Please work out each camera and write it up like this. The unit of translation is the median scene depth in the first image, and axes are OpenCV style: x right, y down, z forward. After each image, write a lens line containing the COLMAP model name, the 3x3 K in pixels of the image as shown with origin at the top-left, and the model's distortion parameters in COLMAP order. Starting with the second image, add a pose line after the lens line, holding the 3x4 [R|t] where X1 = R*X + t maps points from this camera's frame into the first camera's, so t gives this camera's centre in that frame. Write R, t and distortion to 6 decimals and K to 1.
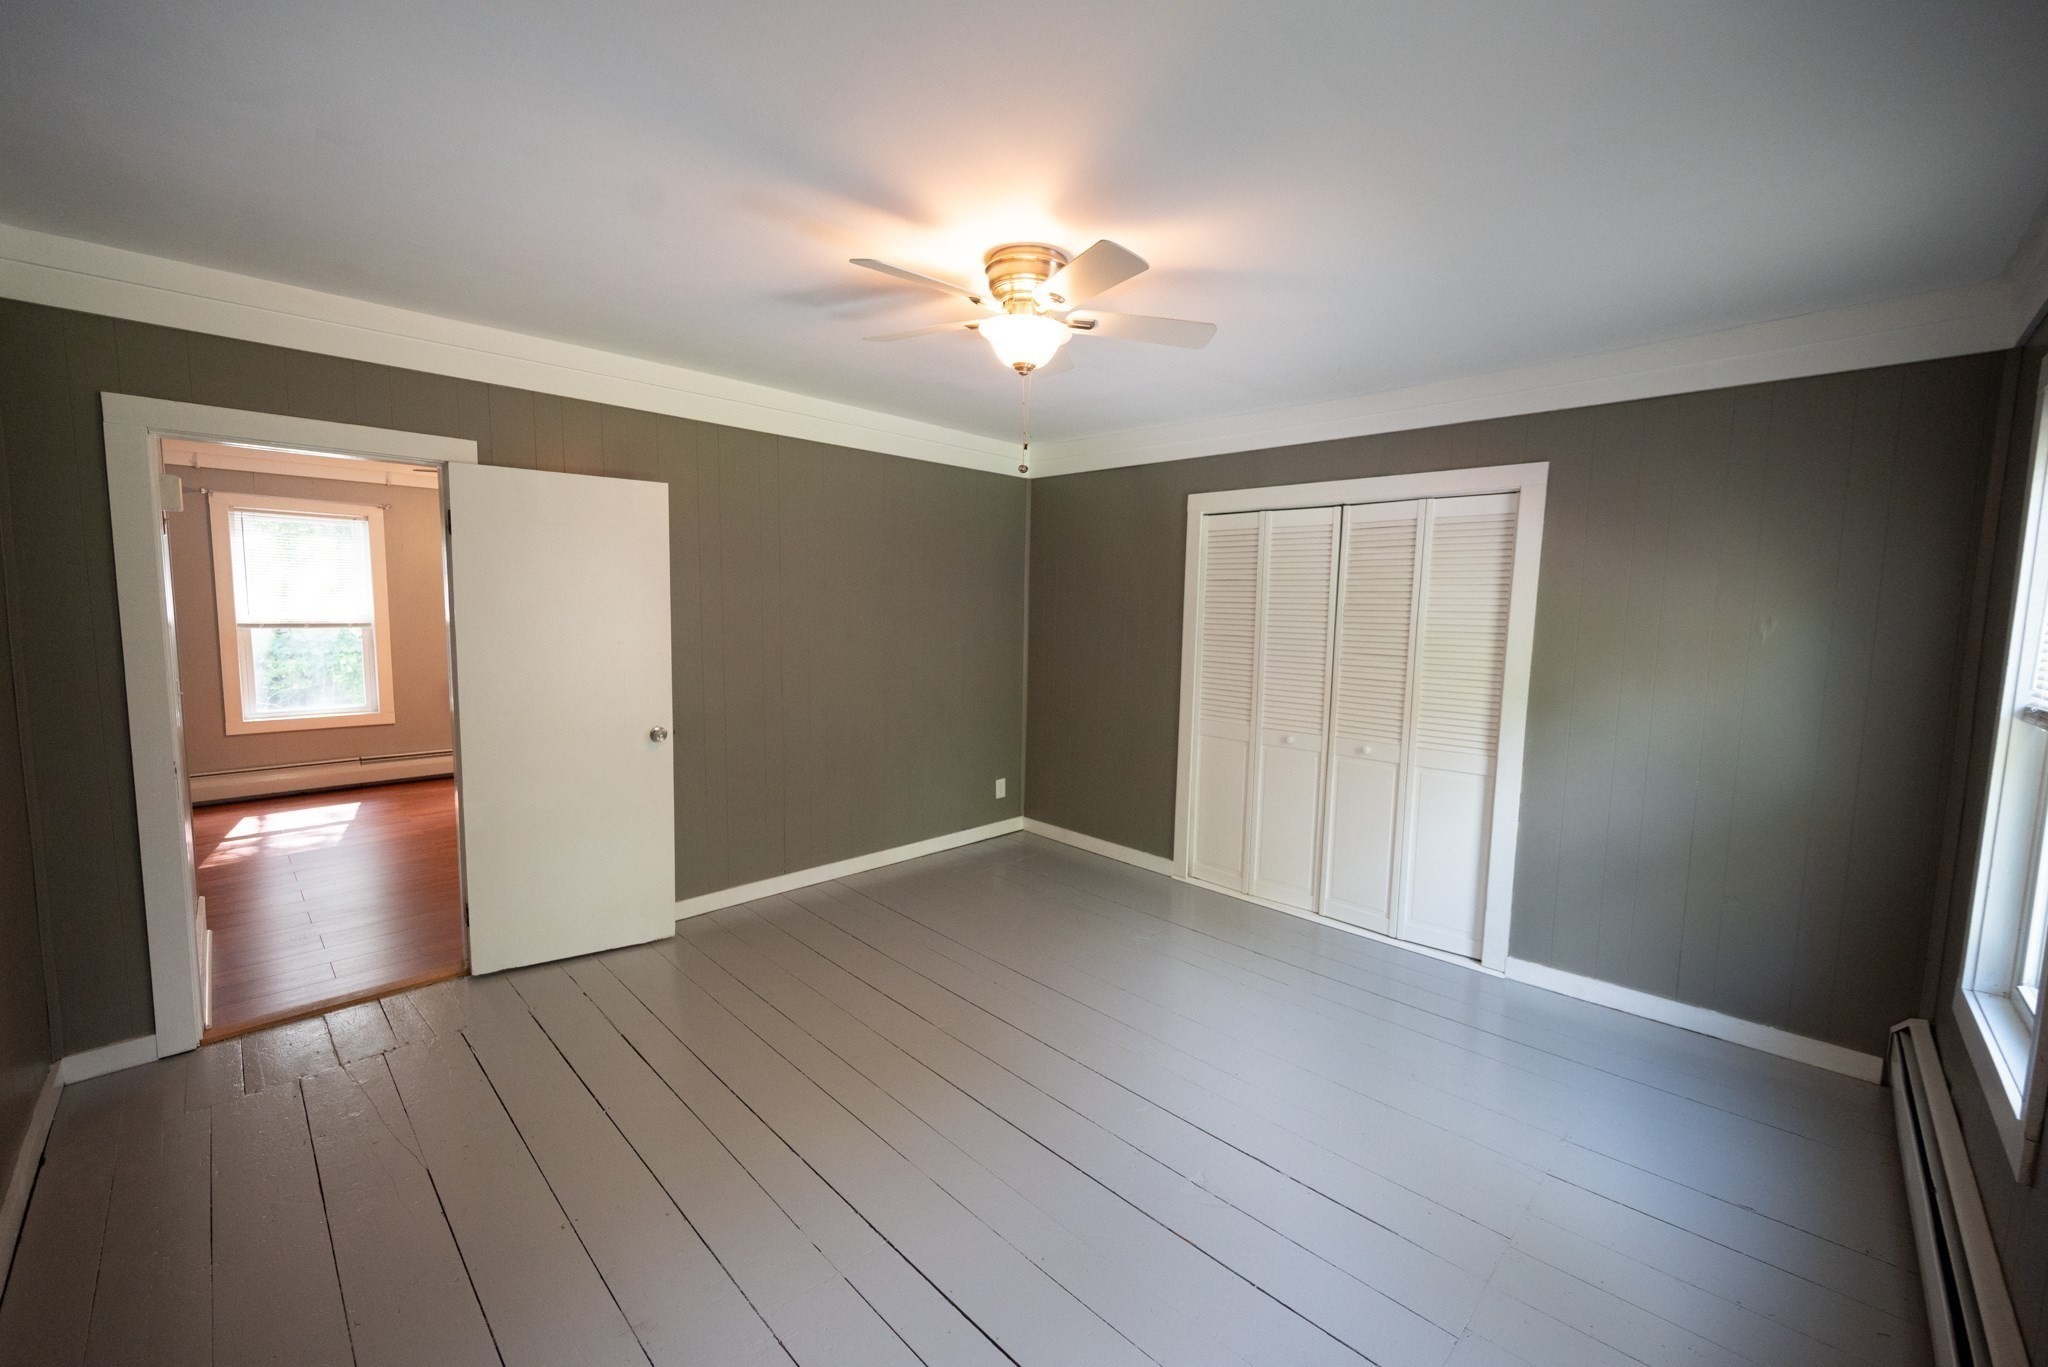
lens RADIAL K [[805.6, 0, 1023.8], [0, 805.6, 687.5], [0, 0, 1]] dist [0.000971, 0.000161]
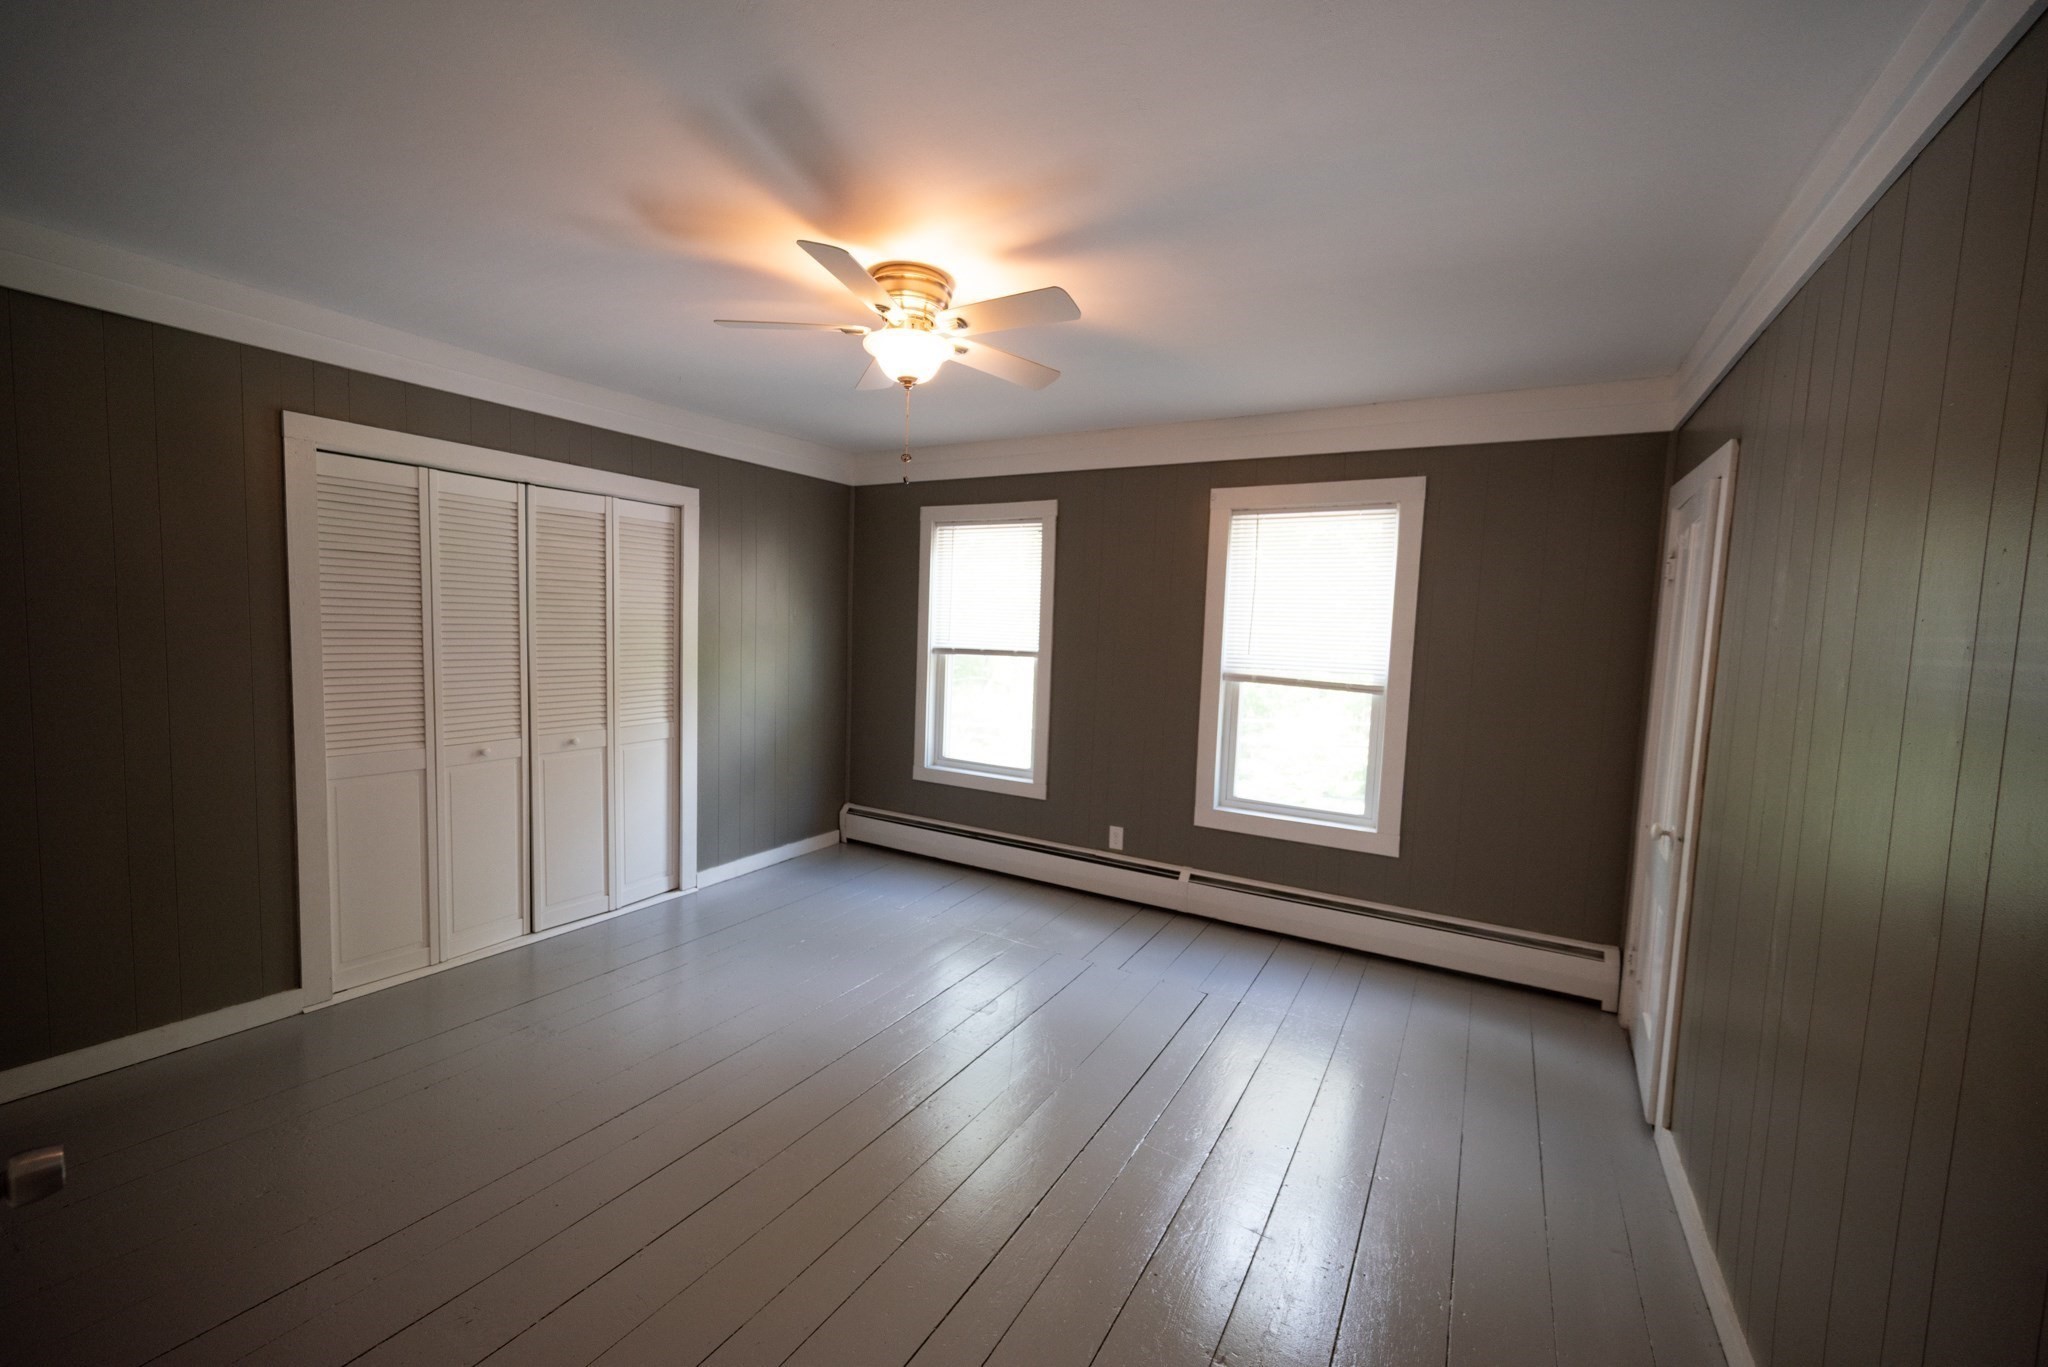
lens RADIAL K [[805.6, 0, 1025.2], [0, 805.6, 680.3], [0, 0, 1]] dist [0.000971, 0.000161]
pose [[-0.244076, -0.099511, 0.964637, -0.654375], [0.055013, 0.991699, 0.116222, -0.081126], [-0.968194, 0.081435, -0.236576, 0.696242]]
